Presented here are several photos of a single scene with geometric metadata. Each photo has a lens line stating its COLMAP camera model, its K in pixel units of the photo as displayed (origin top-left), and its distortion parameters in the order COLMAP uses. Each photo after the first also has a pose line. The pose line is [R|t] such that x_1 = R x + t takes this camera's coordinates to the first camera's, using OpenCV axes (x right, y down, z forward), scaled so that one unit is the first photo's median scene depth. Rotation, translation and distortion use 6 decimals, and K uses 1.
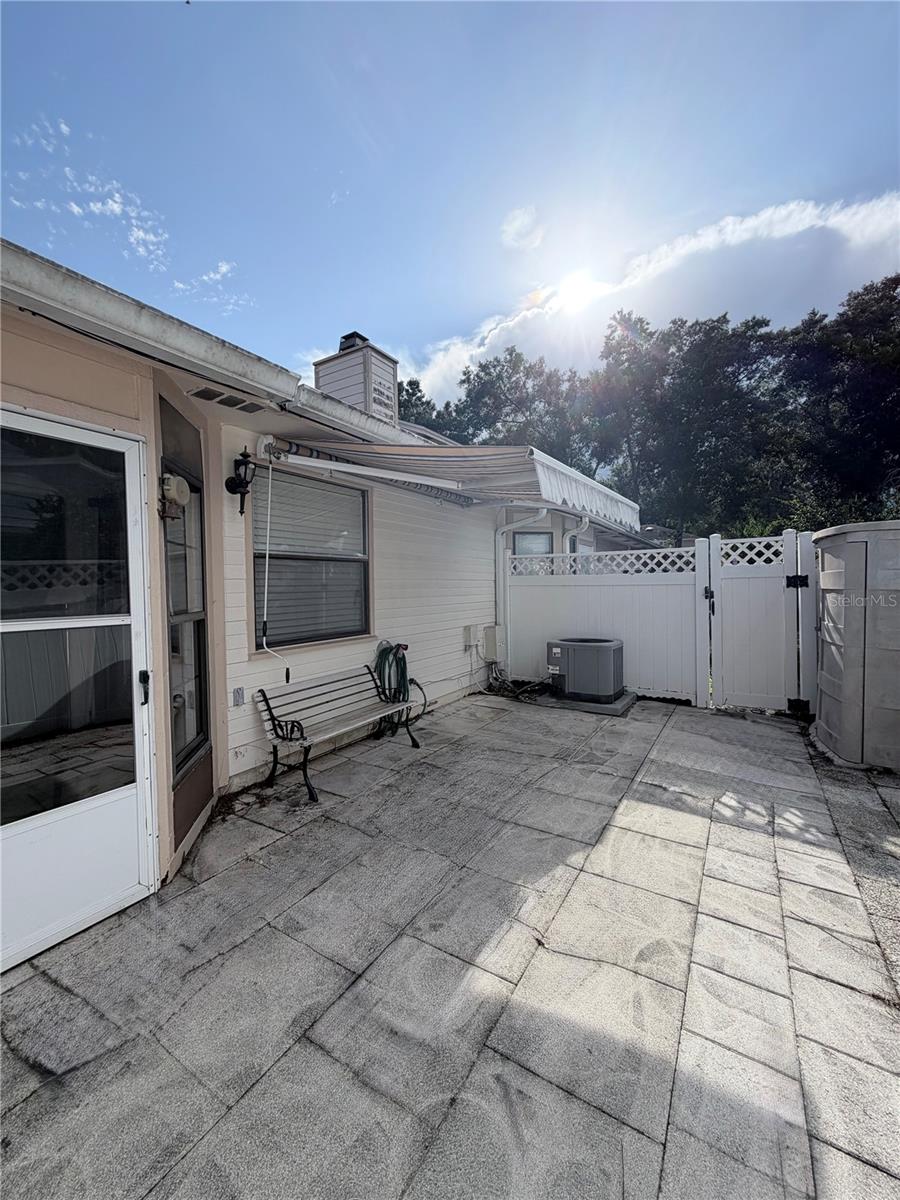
lens RADIAL K [[480.1, 0, 446.3], [0, 480.1, 598.4], [0, 0, 1]] dist [0.002932, 0.000207]
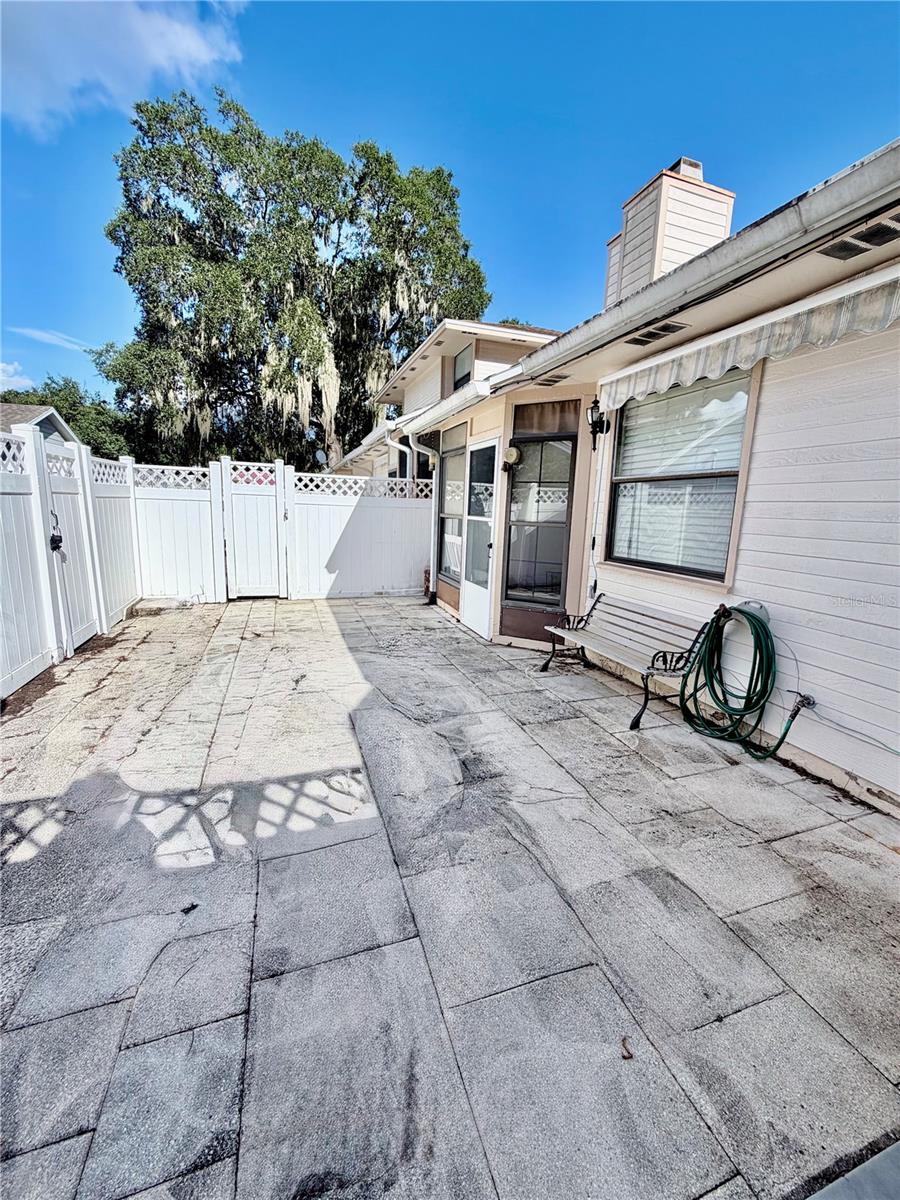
lens RADIAL K [[480.1, 0, 451.6], [0, 480.1, 599.2], [0, 0, 1]] dist [0.002932, 0.000207]
pose [[-0.627882, 0.143542, -0.764958, 0.751448], [-0.041520, 0.975269, 0.217086, -0.044968], [0.777201, 0.168066, -0.606393, 1.355864]]
